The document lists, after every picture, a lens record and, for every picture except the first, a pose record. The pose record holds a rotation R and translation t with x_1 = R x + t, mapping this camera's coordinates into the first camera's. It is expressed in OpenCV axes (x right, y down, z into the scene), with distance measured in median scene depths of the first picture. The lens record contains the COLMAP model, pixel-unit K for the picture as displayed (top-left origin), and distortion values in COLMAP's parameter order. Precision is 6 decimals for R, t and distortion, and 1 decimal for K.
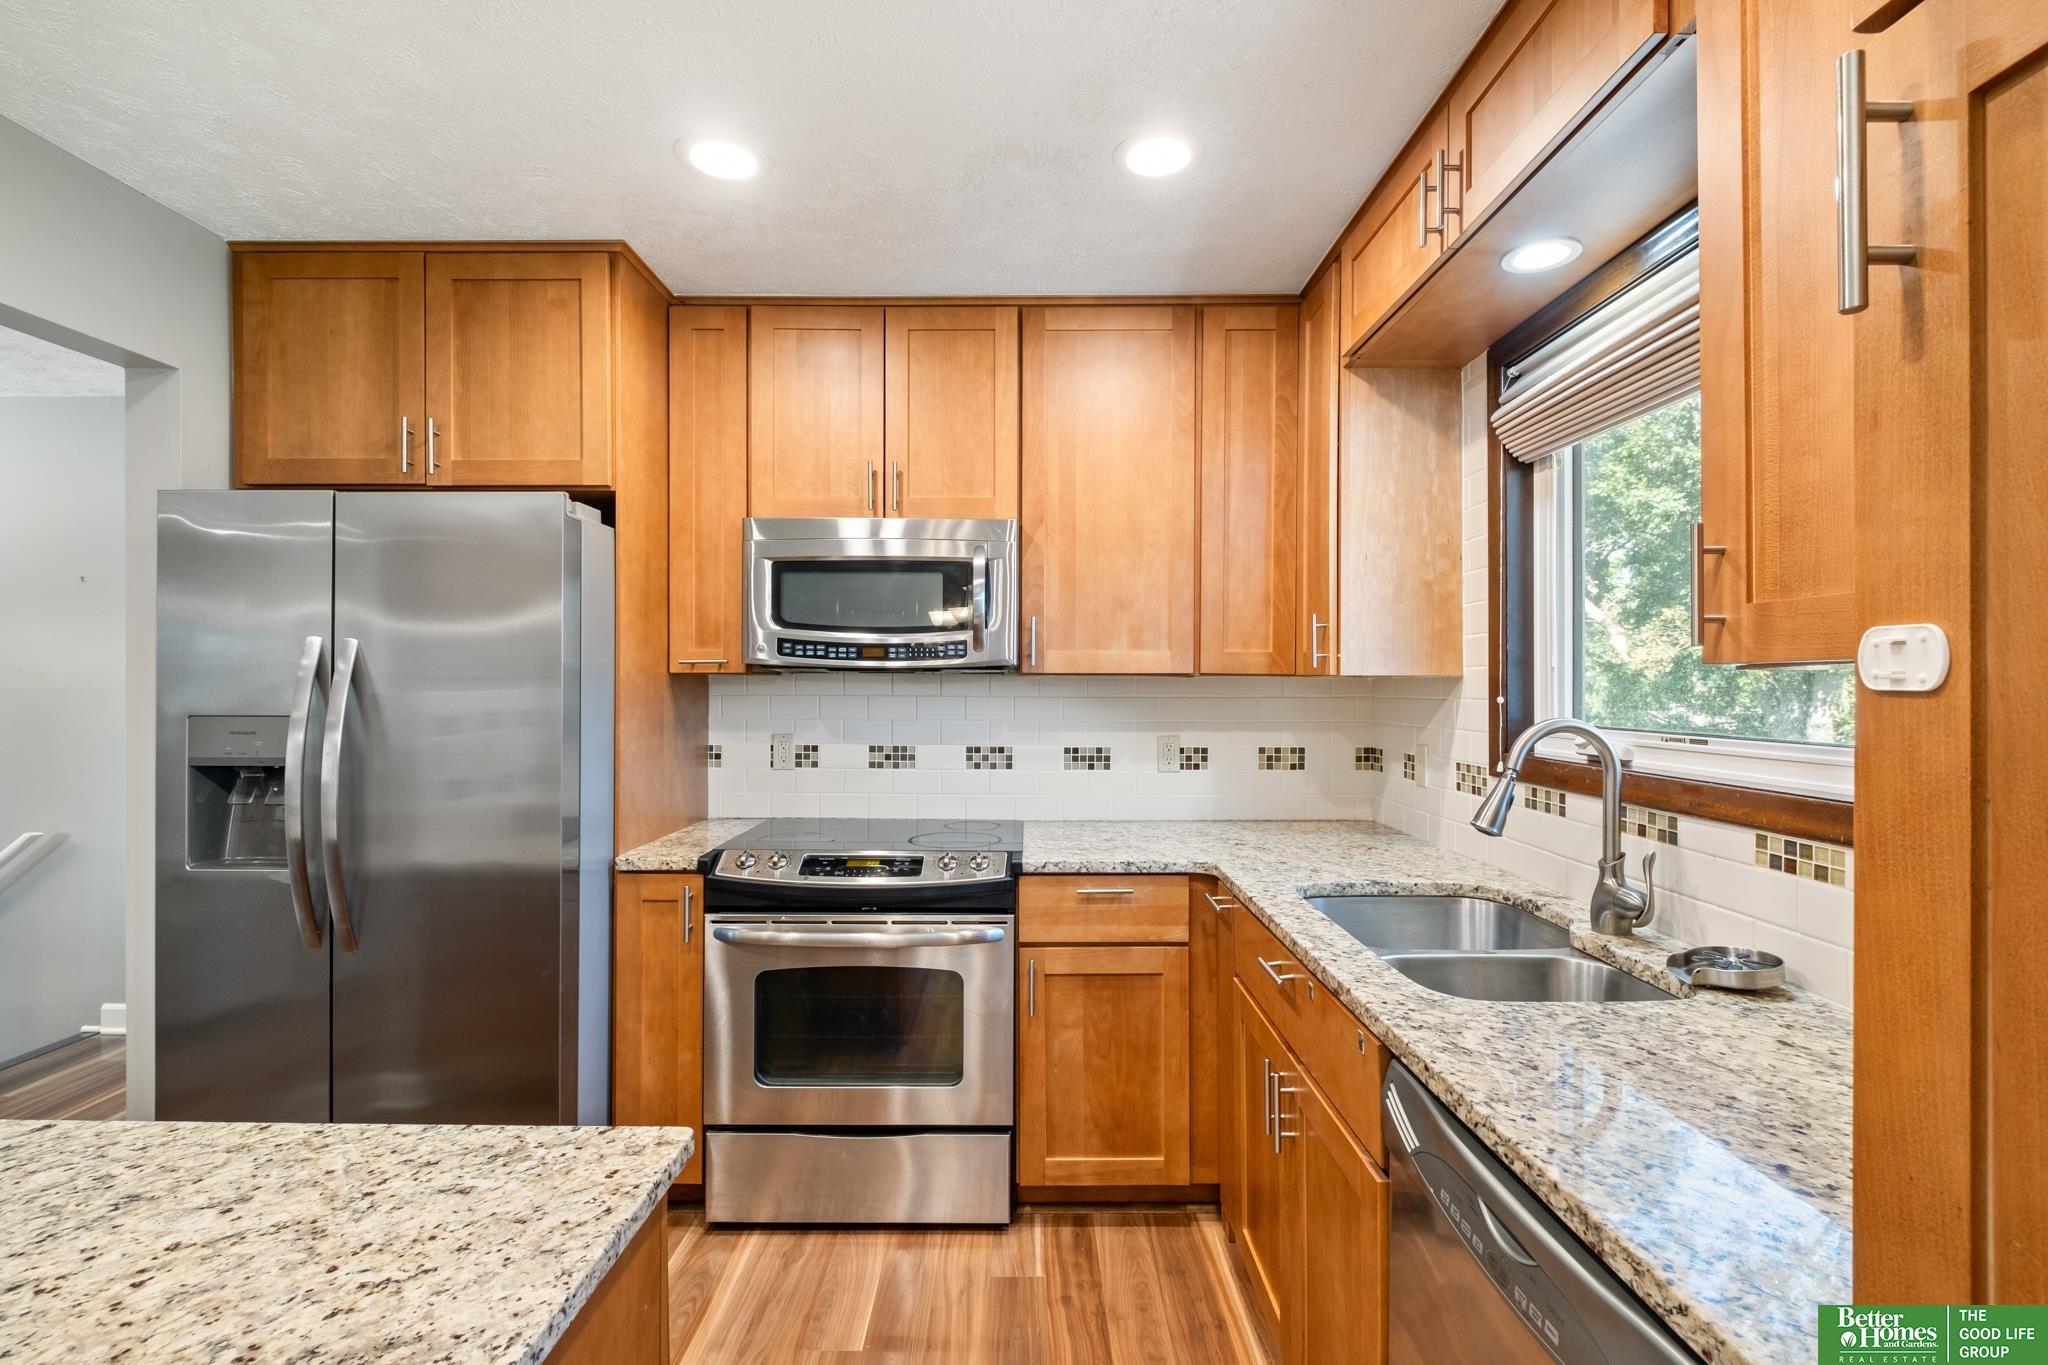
lens RADIAL K [[893.3, 0, 1020.7], [0, 893.3, 680.7], [0, 0, 1]] dist [0.001314, -0.002883]
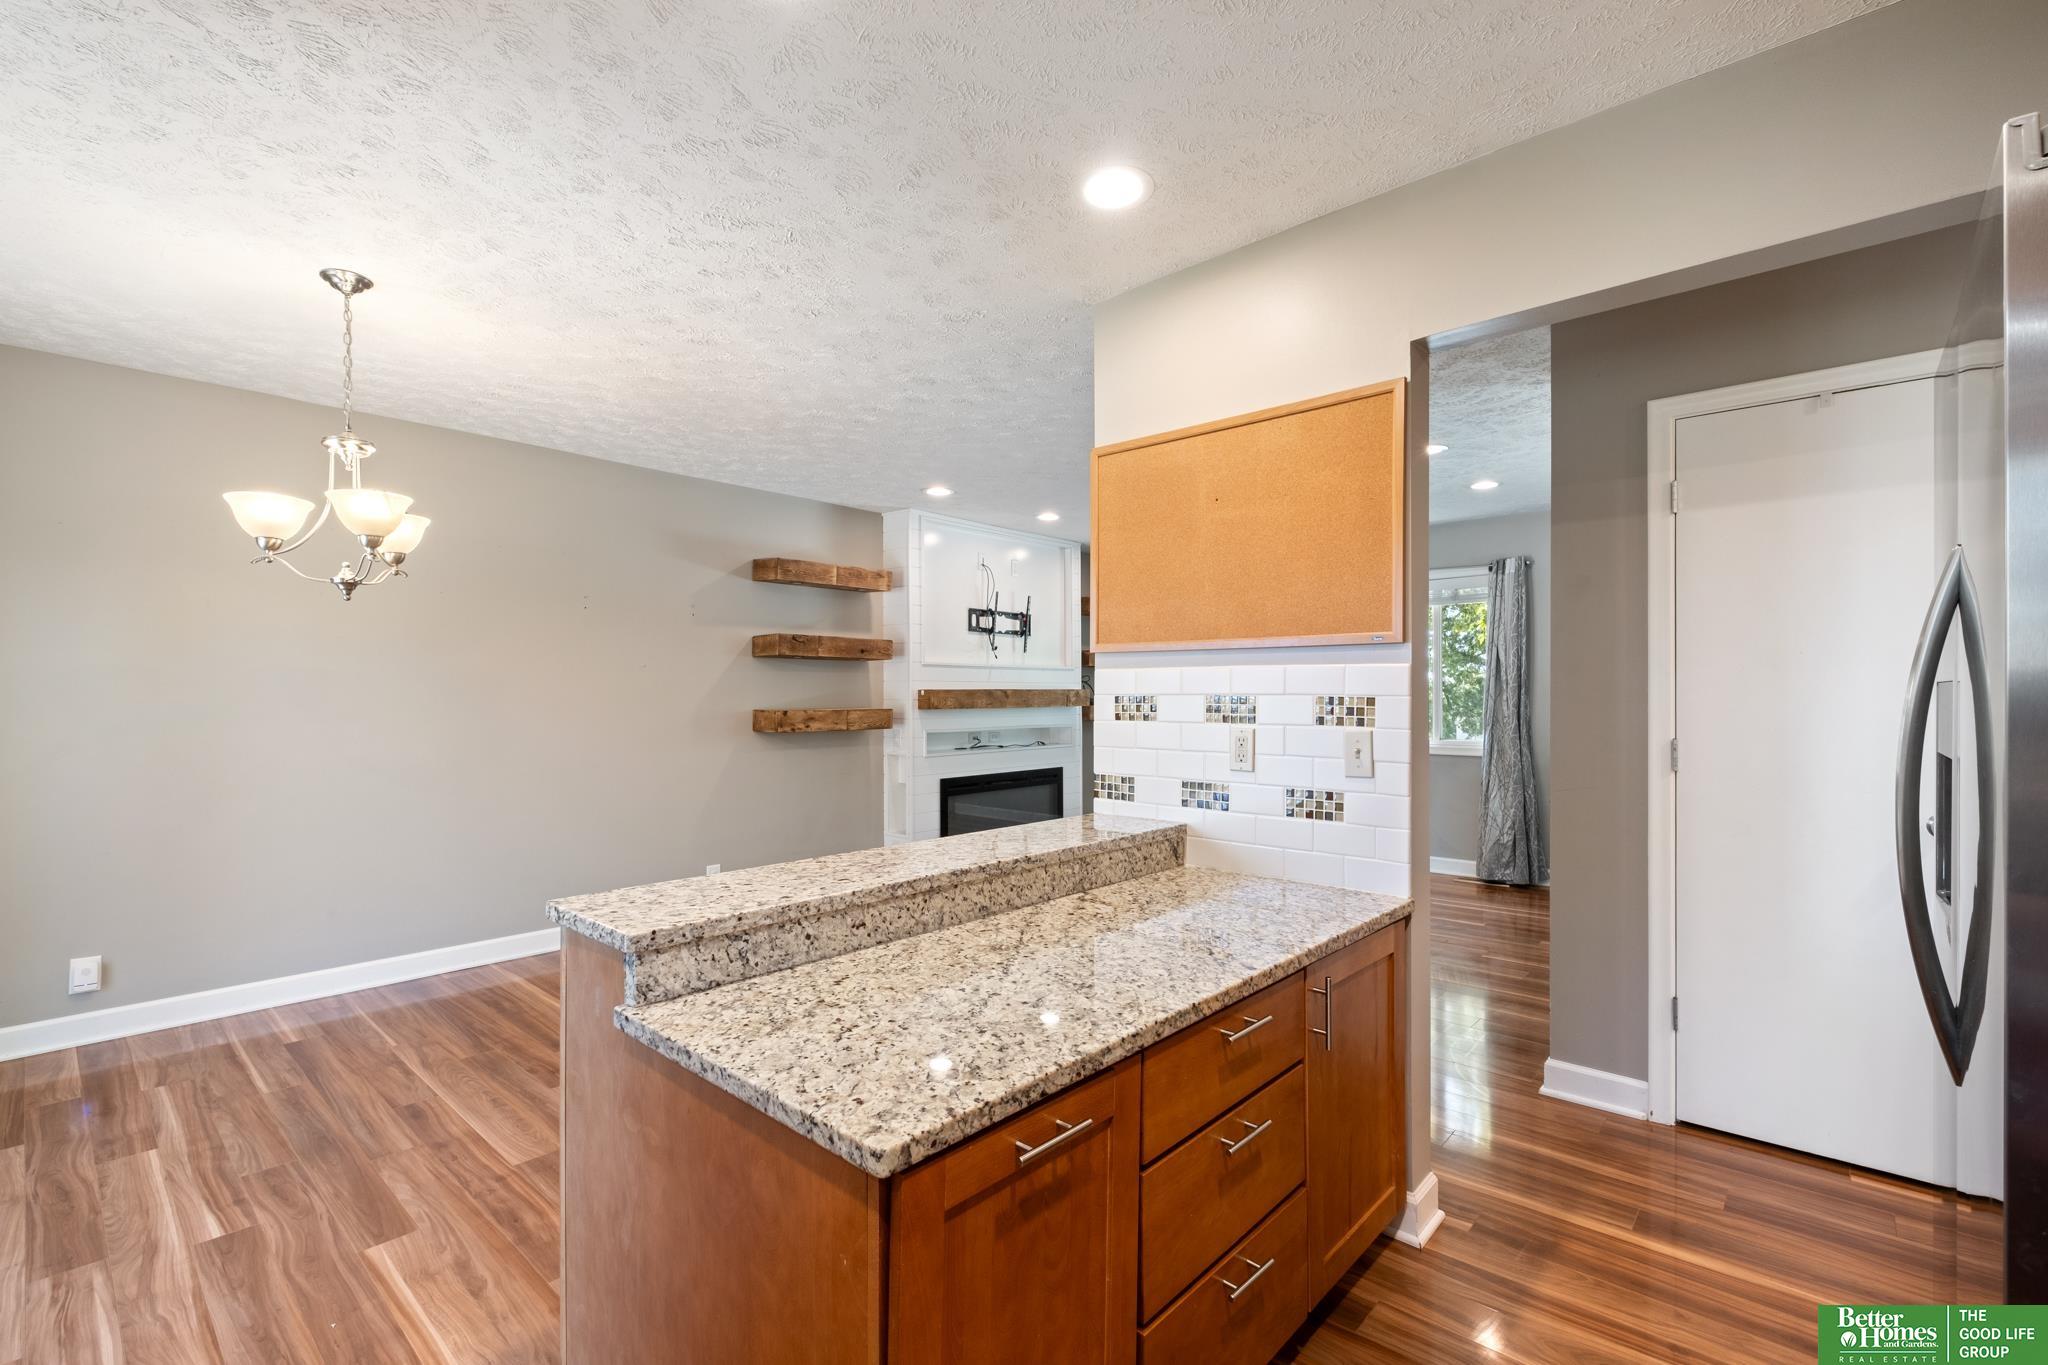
lens RADIAL K [[893.3, 0, 1026.8], [0, 893.3, 693.6], [0, 0, 1]] dist [0.001314, -0.002883]
pose [[-0.663202, -0.003693, -0.748432, 0.081635], [0.003770, 0.999959, -0.008275, 0.045869], [0.748431, -0.008309, -0.663160, 0.843629]]
